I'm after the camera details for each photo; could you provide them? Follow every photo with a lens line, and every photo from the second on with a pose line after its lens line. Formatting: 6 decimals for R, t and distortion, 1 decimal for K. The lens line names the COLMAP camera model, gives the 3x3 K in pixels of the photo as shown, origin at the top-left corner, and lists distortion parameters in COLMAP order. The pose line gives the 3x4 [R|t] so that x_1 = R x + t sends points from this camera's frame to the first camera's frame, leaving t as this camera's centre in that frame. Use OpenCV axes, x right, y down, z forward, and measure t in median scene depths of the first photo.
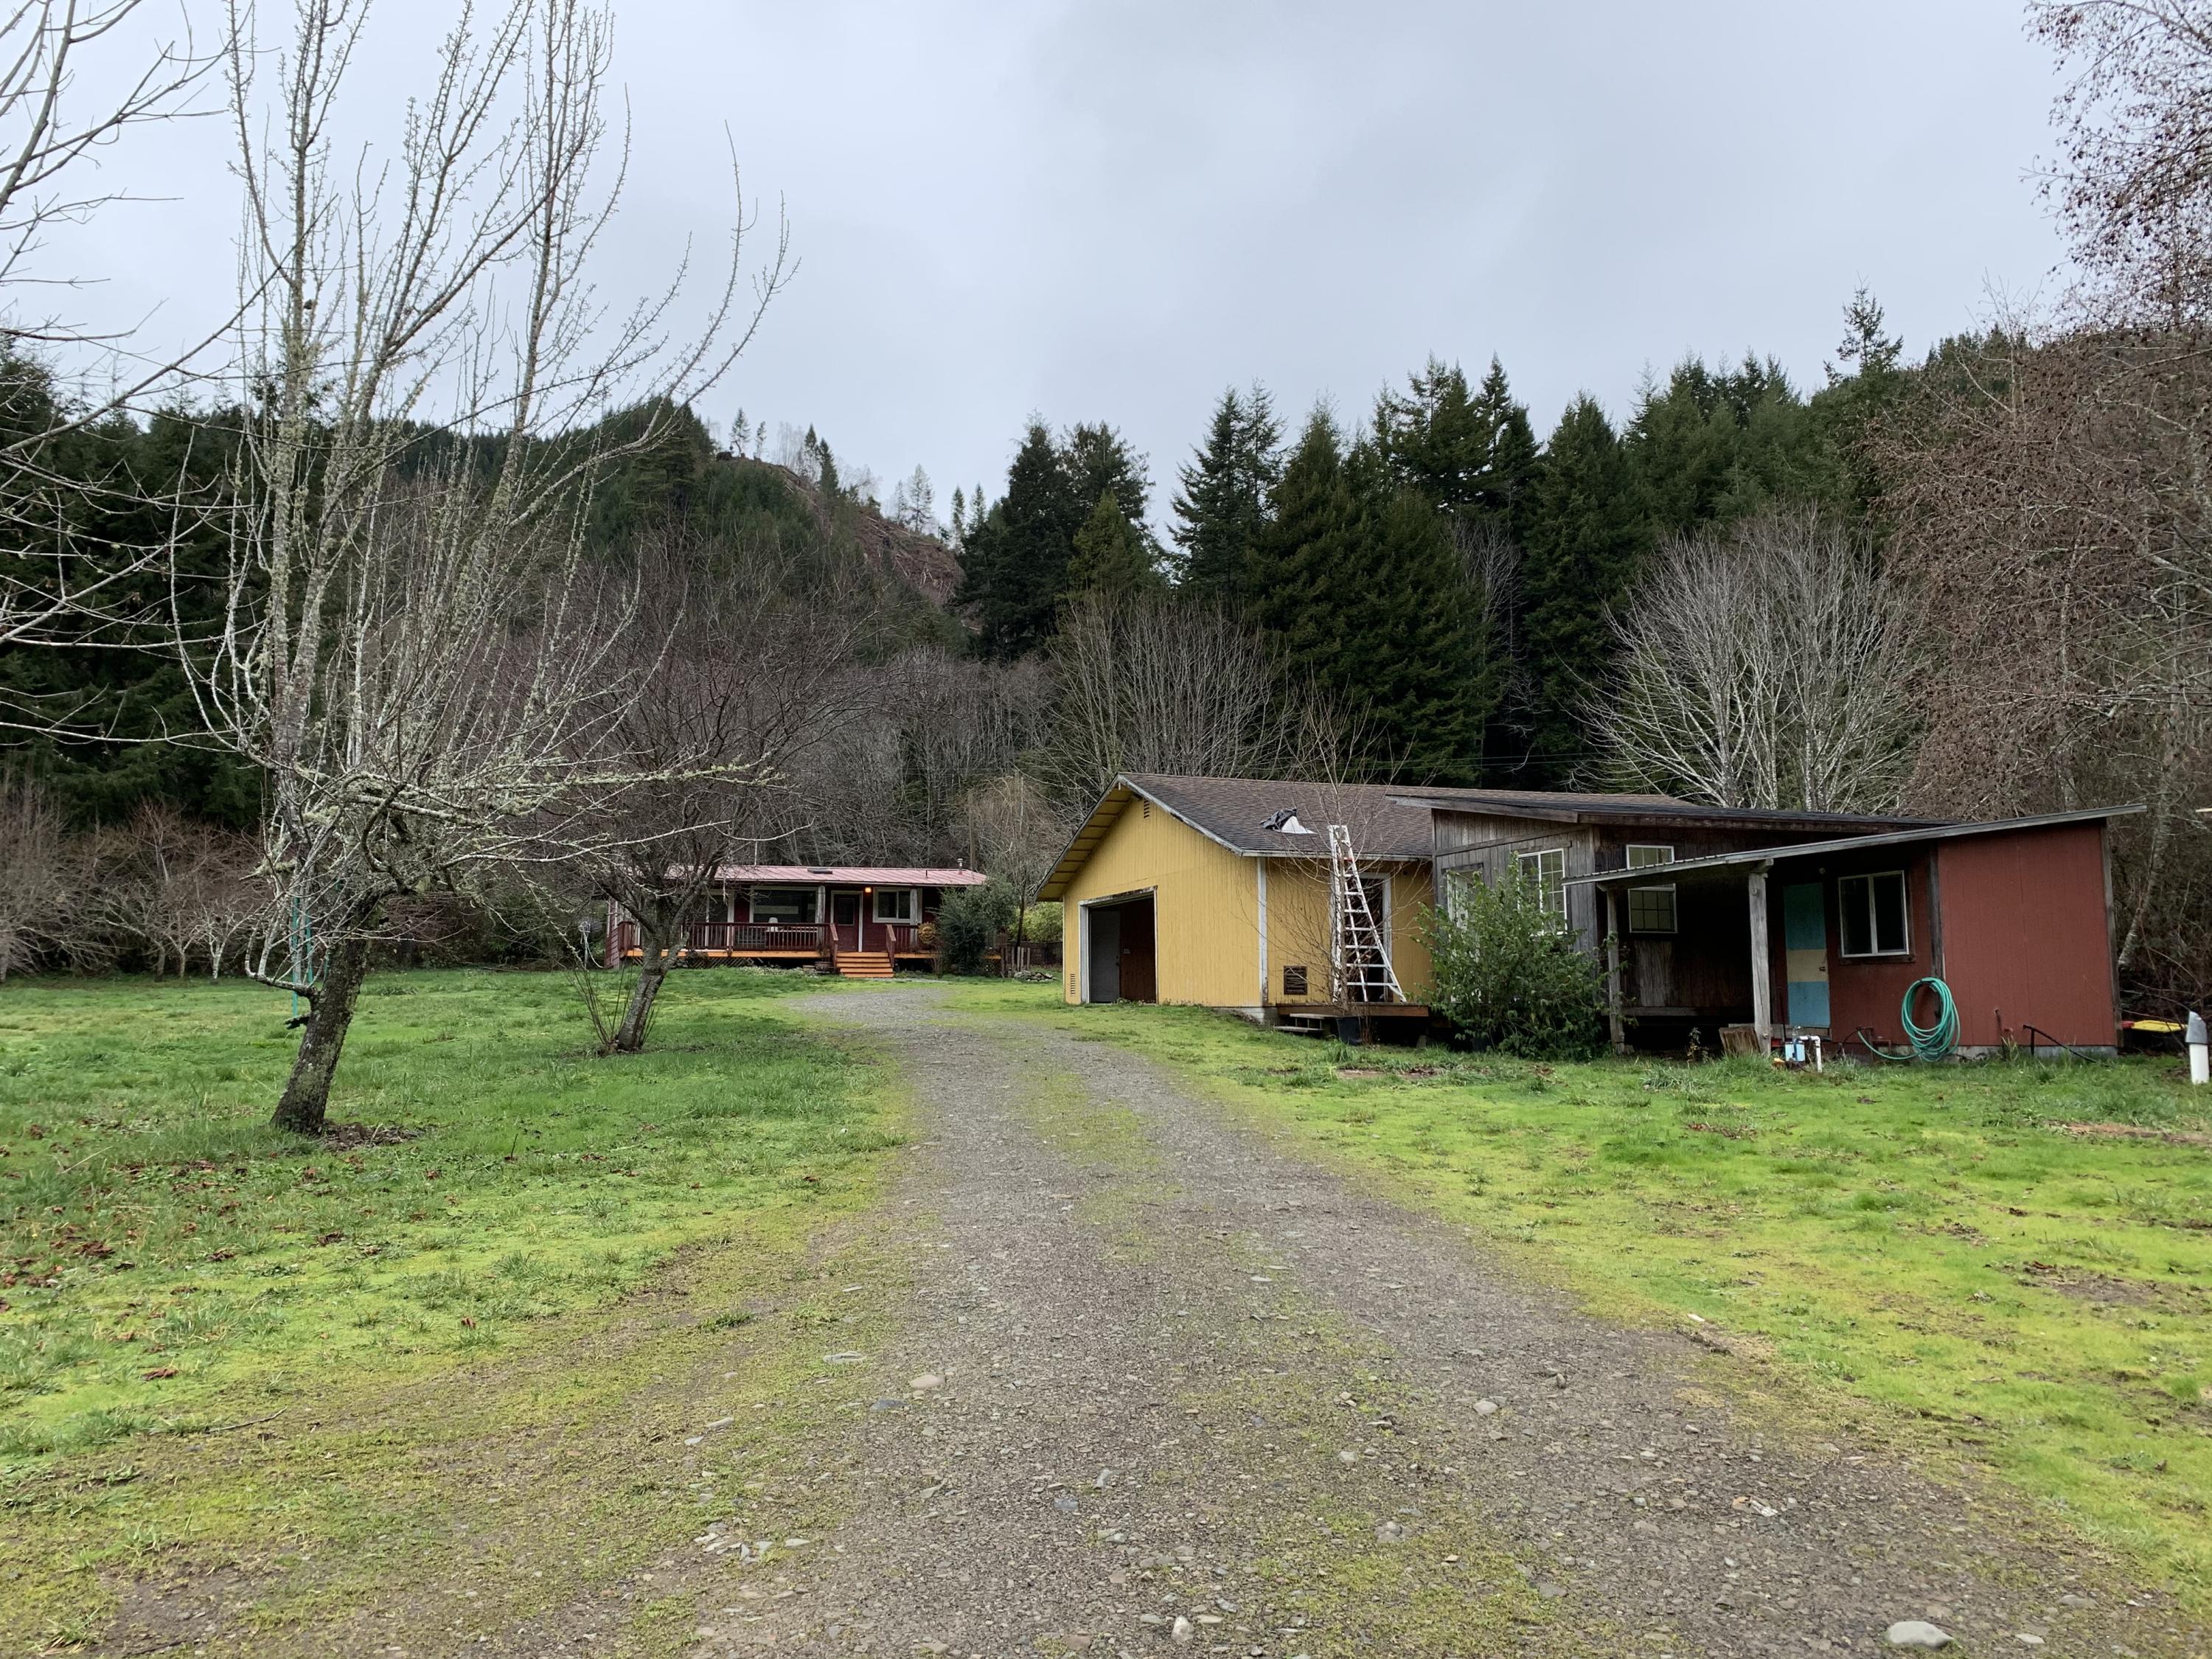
lens RADIAL K [[1700.3, 0, 1100.8], [0, 1700.3, 820.4], [0, 0, 1]] dist [0.037497, -0.037587]
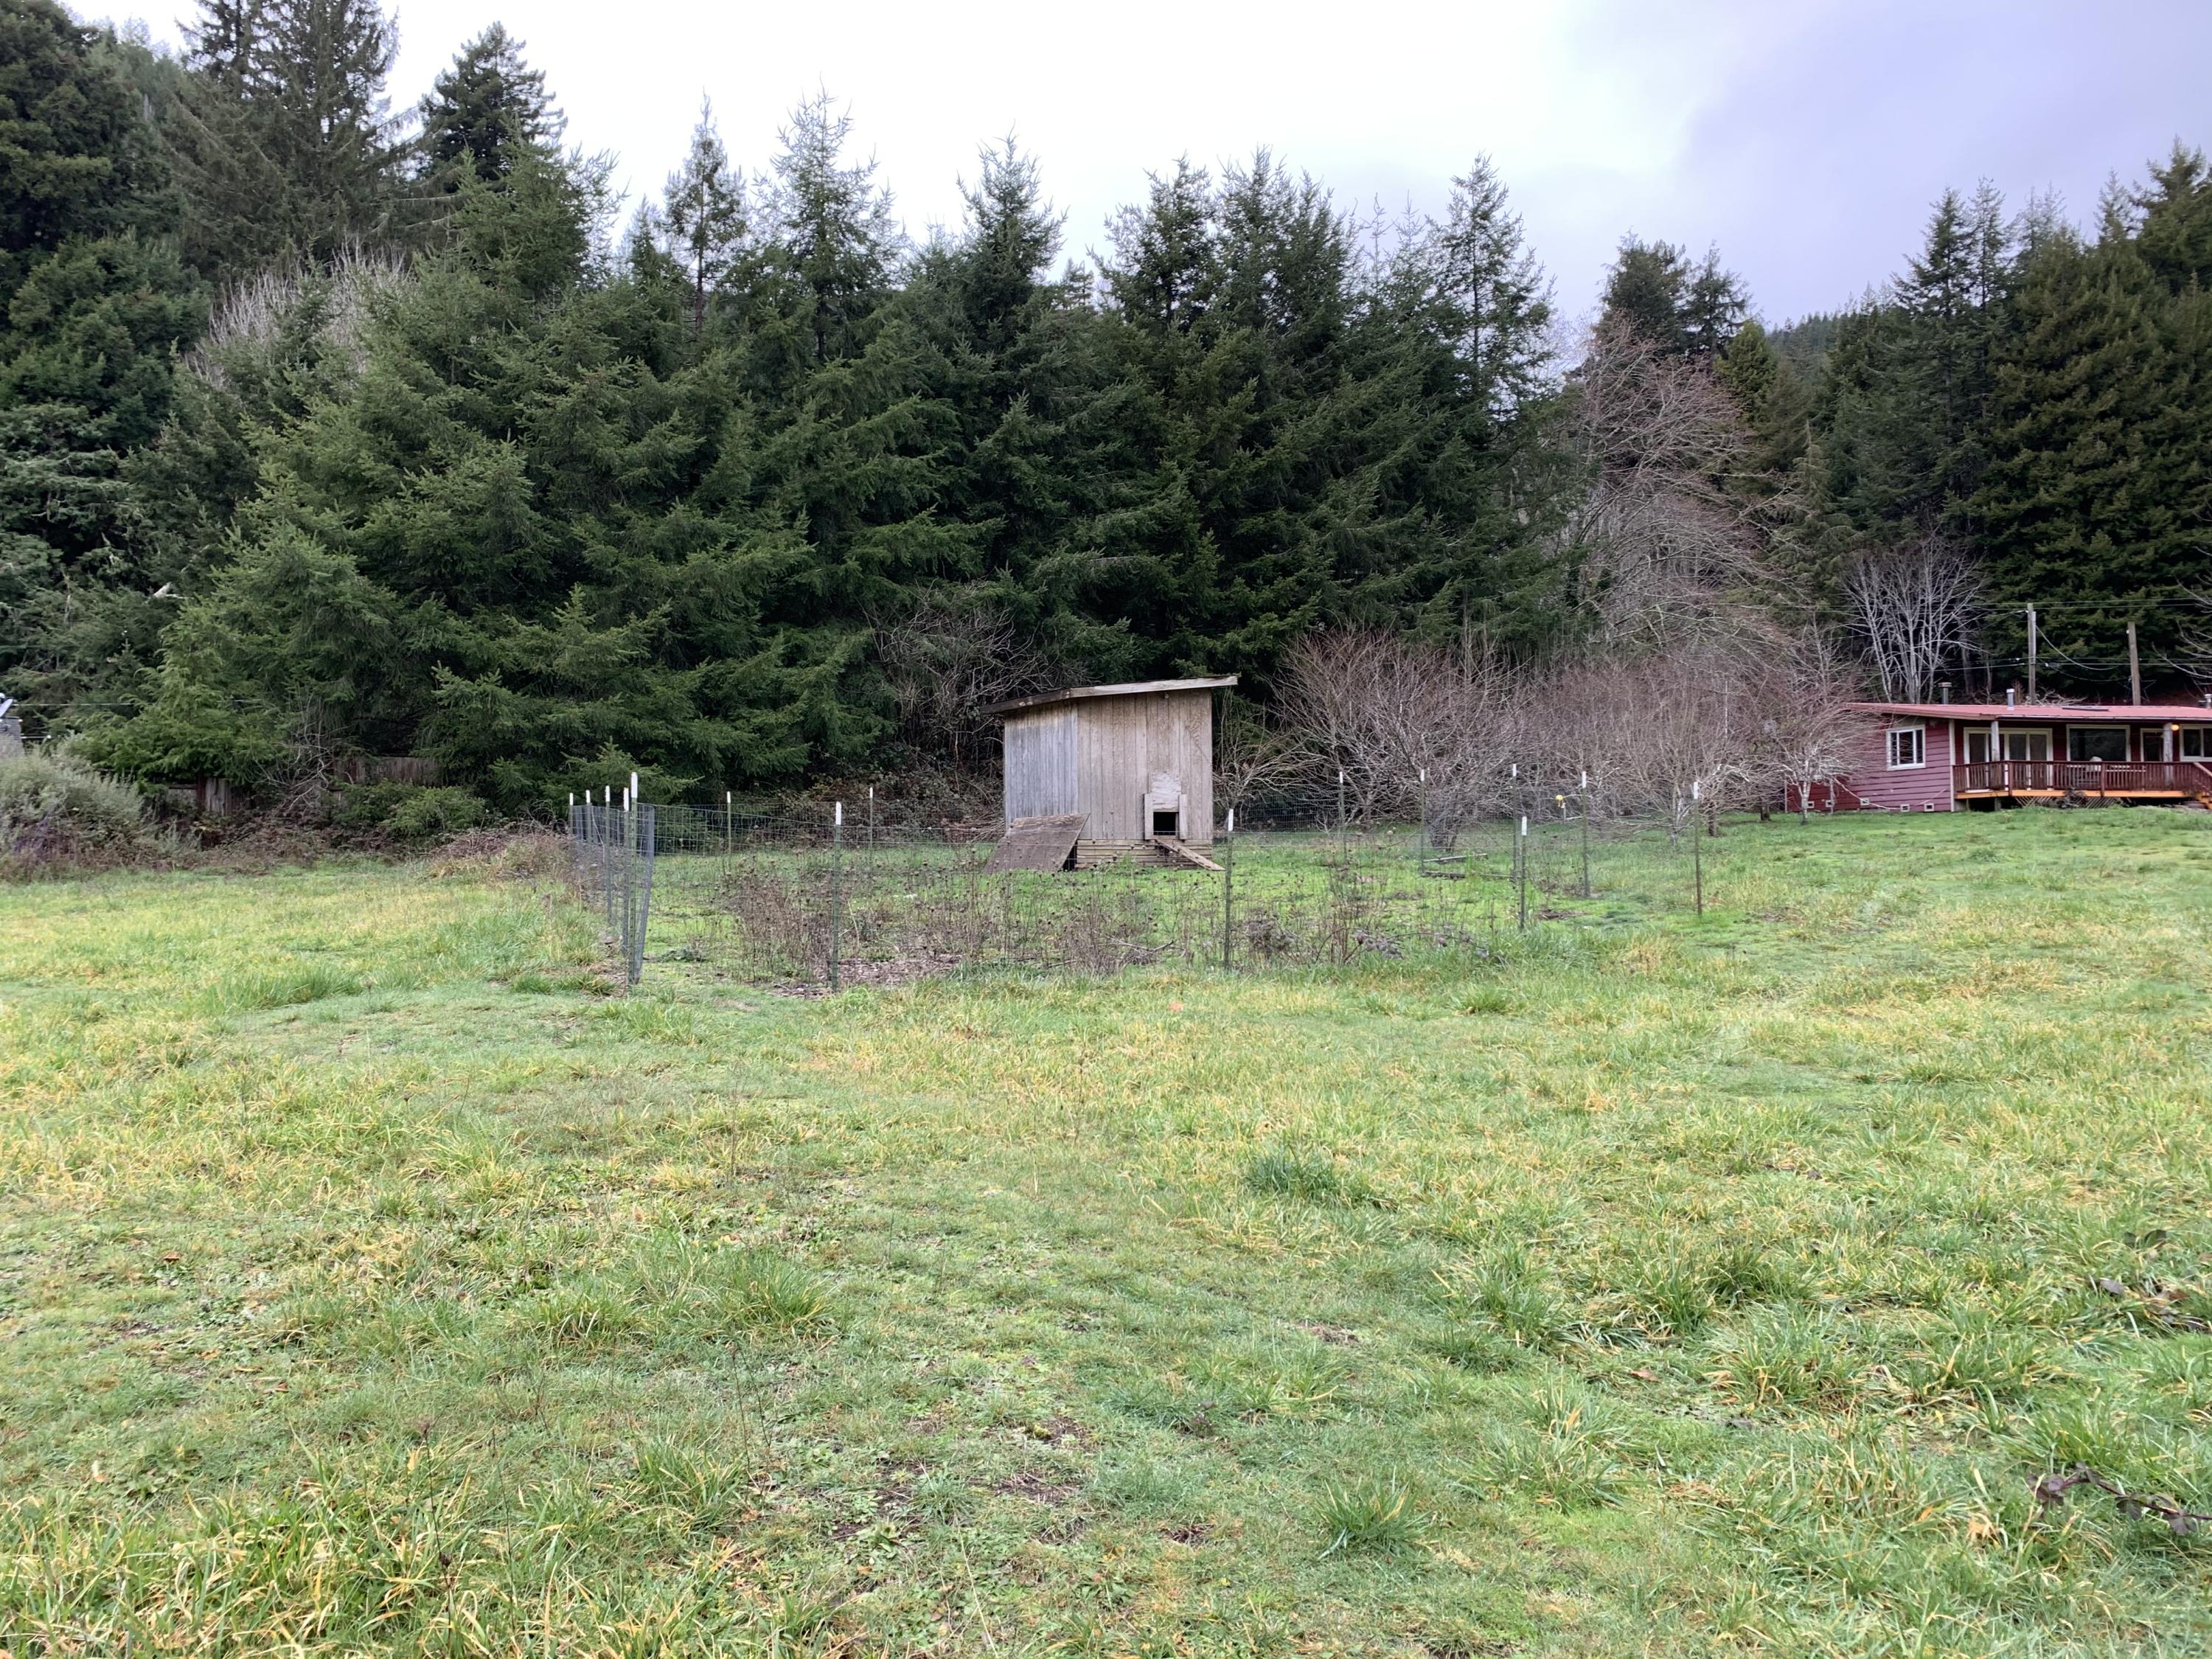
lens RADIAL K [[1700.3, 0, 1070.3], [0, 1700.3, 805.1], [0, 0, 1]] dist [0.037497, -0.037587]
pose [[0.987122, -0.005913, -0.159861, -0.289923], [0.018504, 0.996829, 0.077389, -0.000872], [0.158896, -0.079351, 0.984101, -0.028589]]
